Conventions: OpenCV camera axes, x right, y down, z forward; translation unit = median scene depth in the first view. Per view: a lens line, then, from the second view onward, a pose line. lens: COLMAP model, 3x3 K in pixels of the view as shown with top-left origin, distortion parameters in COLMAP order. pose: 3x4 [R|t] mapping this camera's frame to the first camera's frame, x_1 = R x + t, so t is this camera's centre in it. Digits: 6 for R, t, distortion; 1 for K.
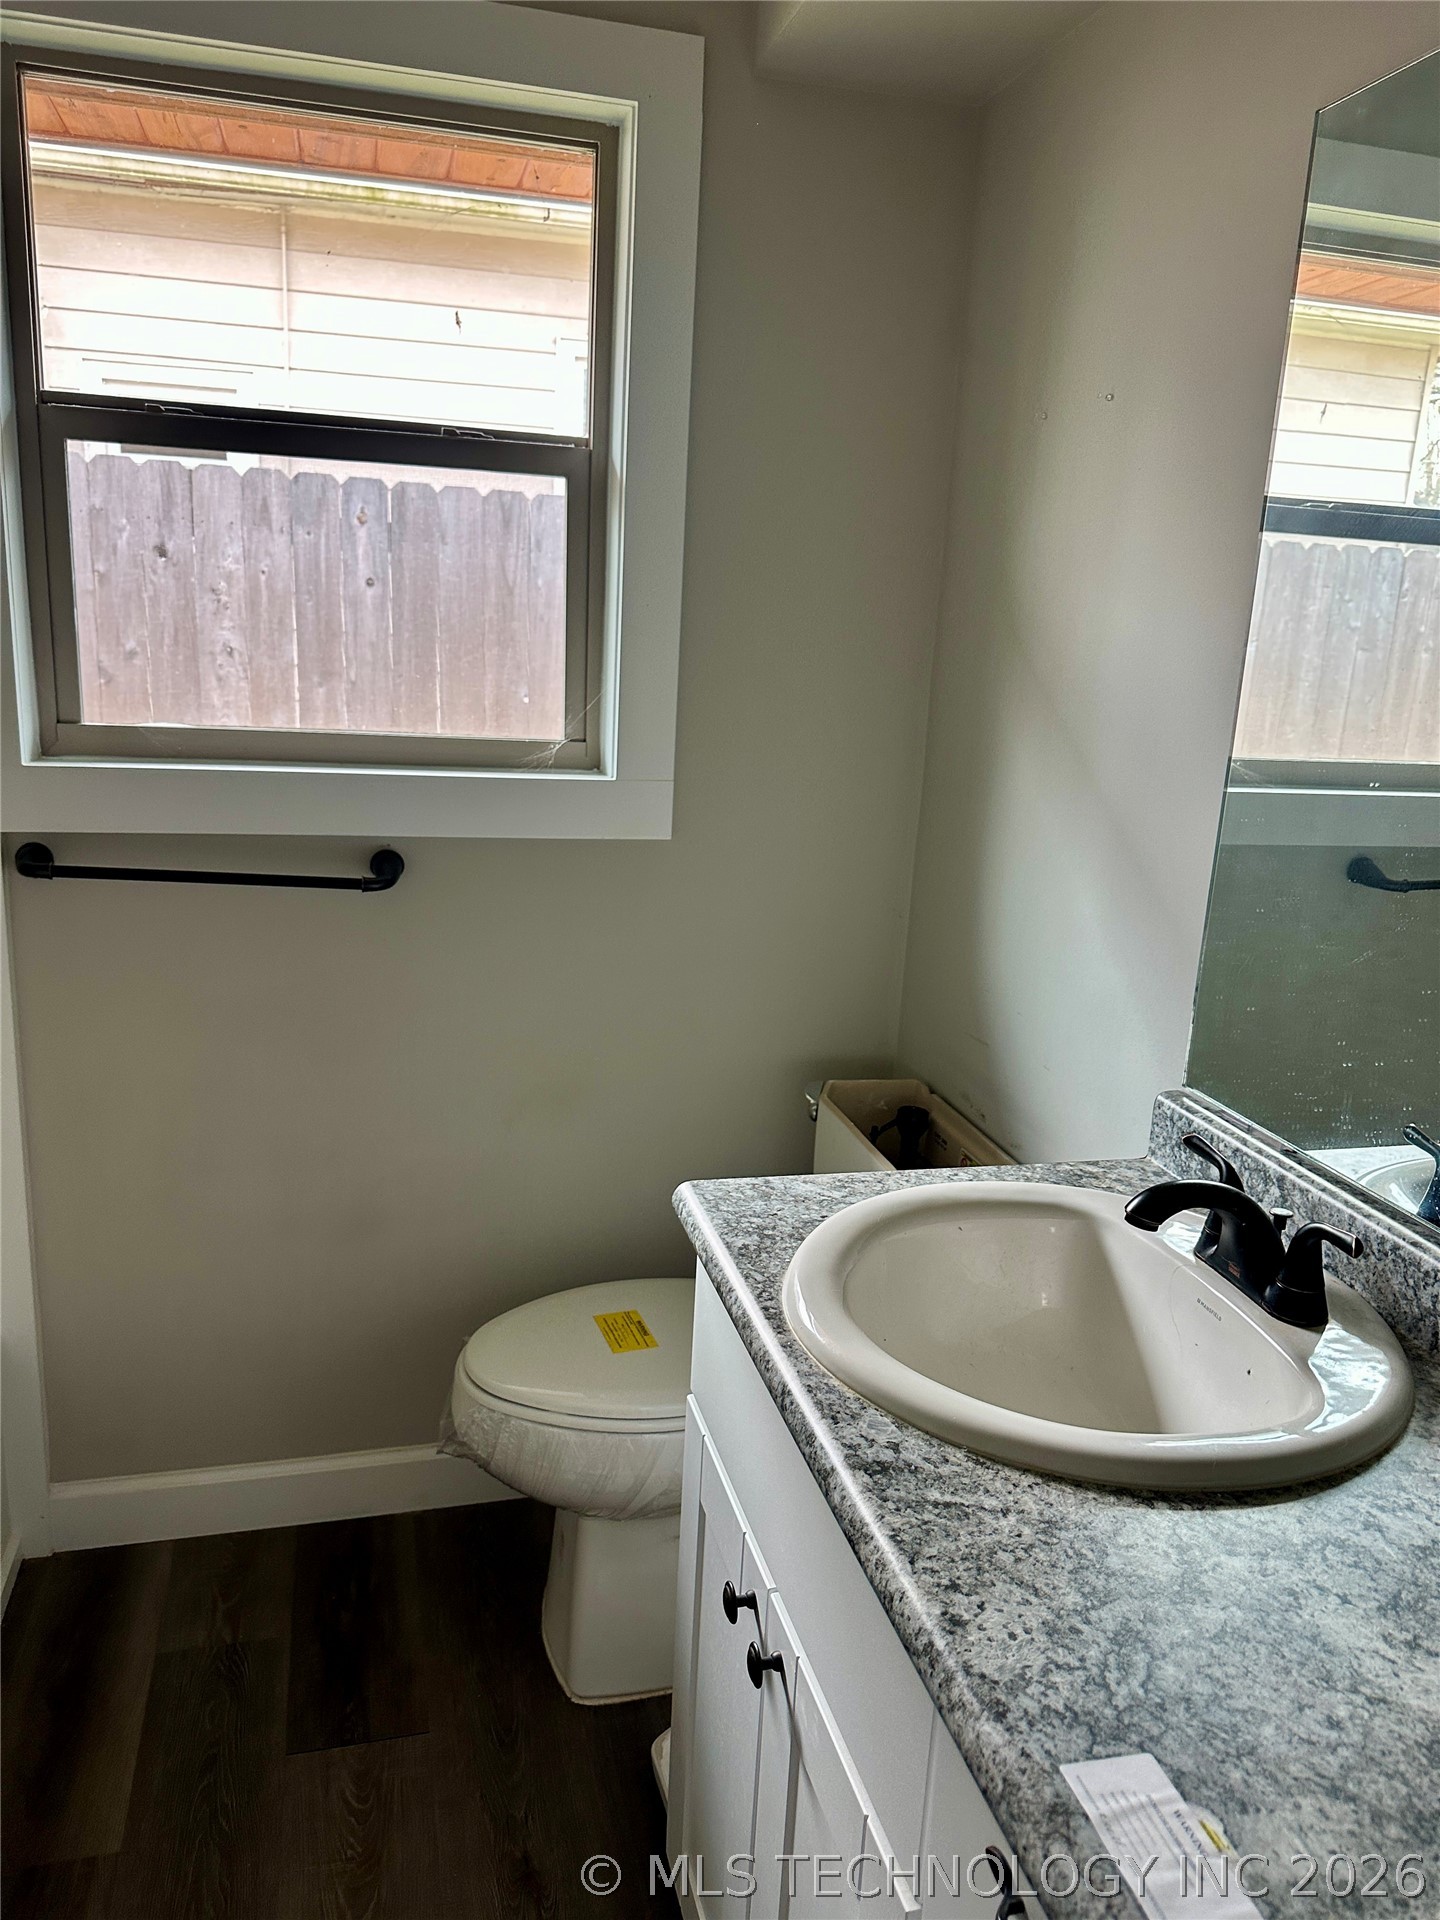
lens RADIAL K [[1358.8, 0, 716.5], [0, 1358.8, 949.9], [0, 0, 1]] dist [0.057818, -0.080128]
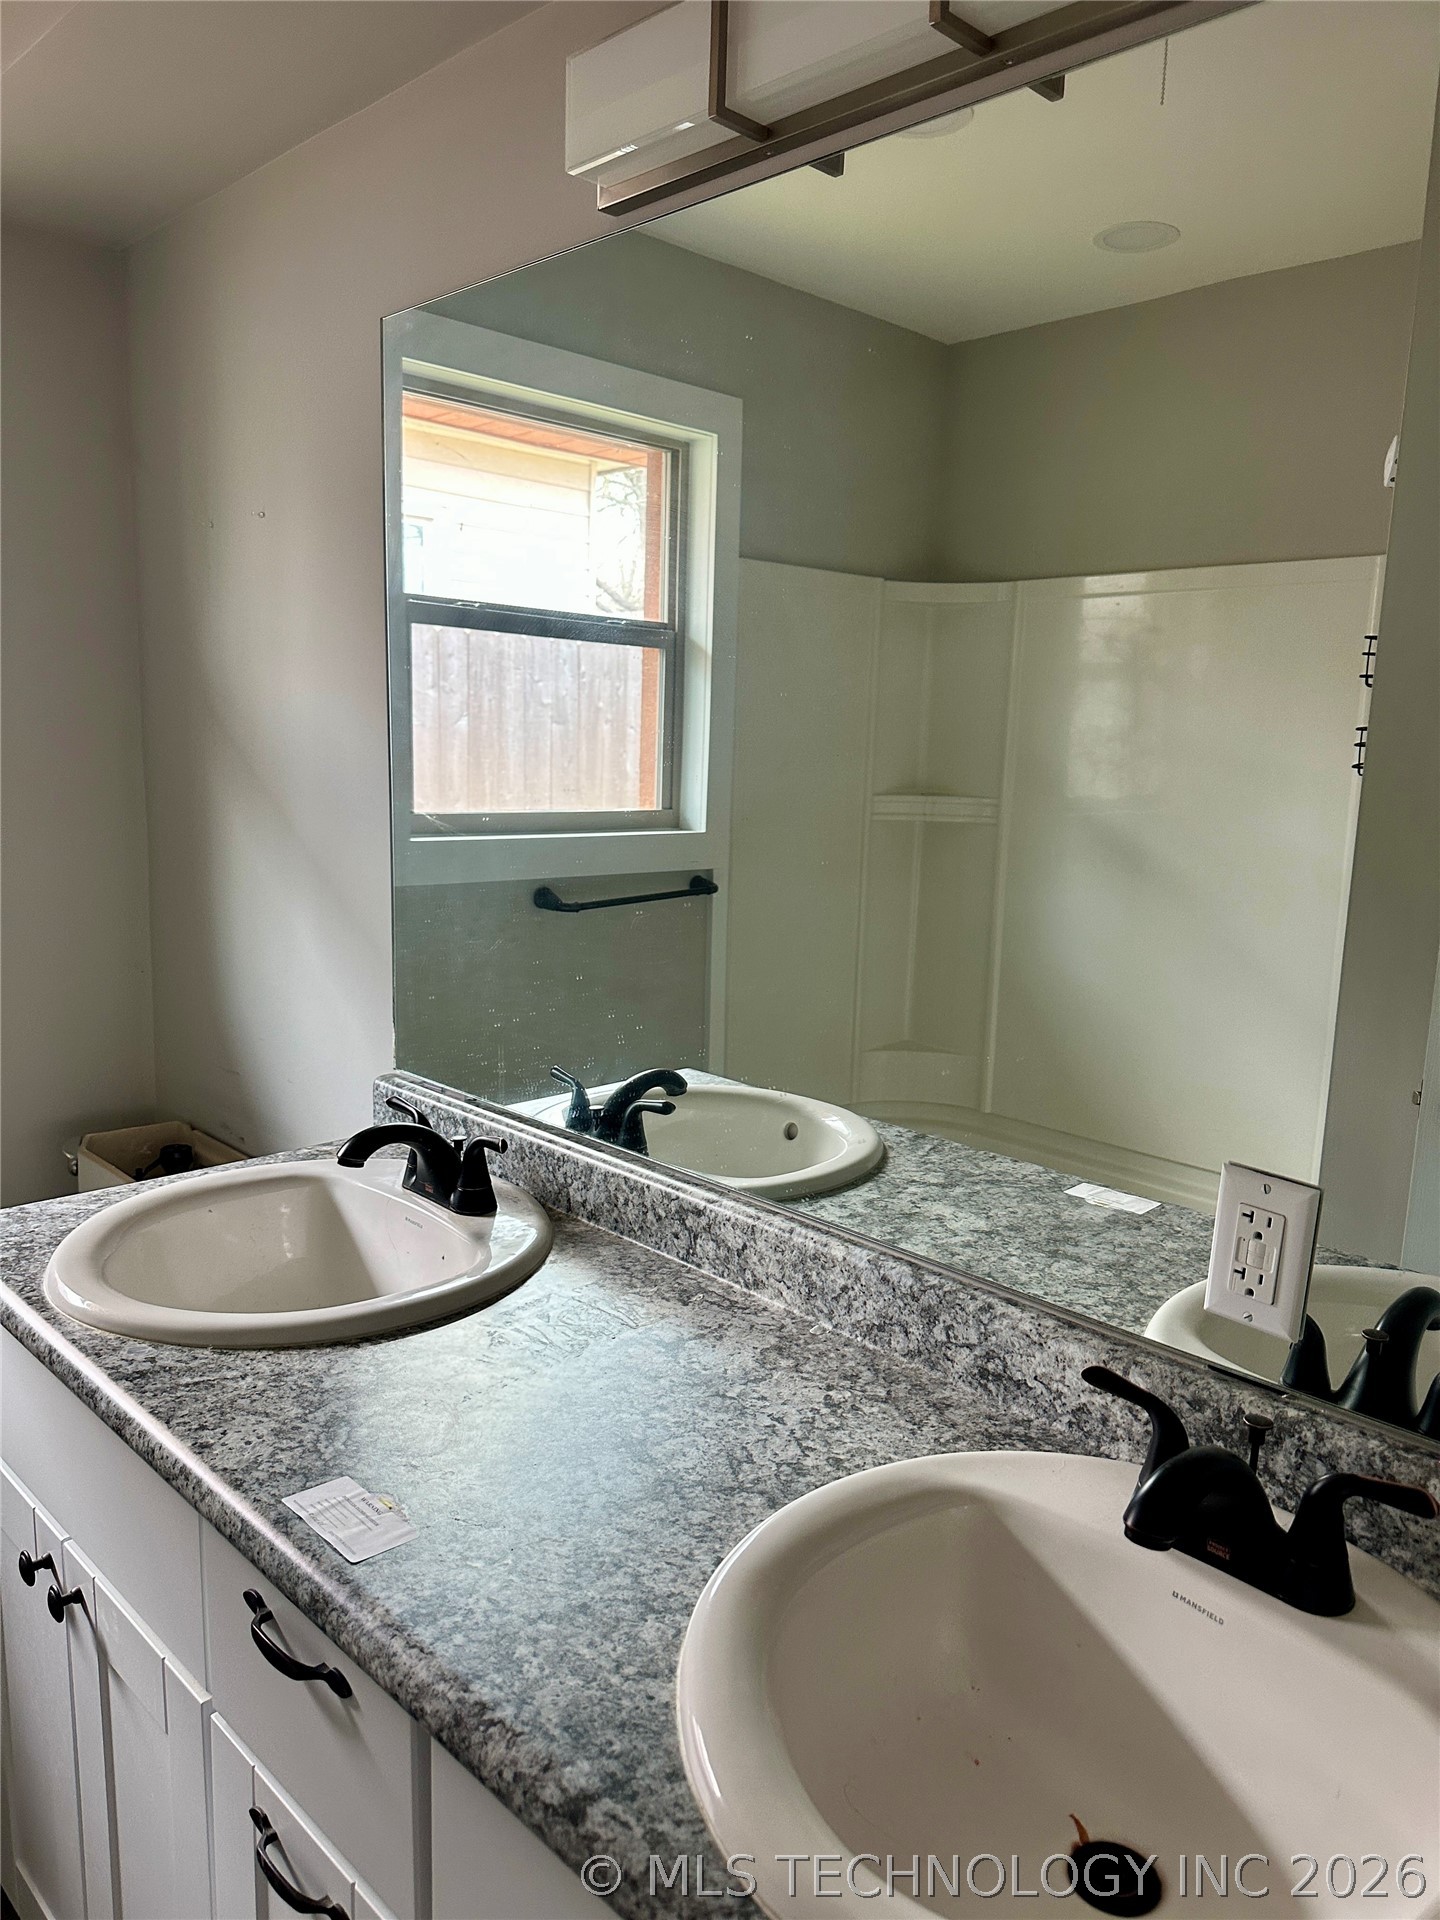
lens RADIAL K [[1358.8, 0, 721.9], [0, 1358.8, 960.1], [0, 0, 1]] dist [0.057818, -0.080128]
pose [[0.865657, -0.110486, 0.488293, 0.009134], [0.134367, 0.990833, -0.014014, 0.075379], [-0.482268, 0.077742, 0.872567, -0.291008]]
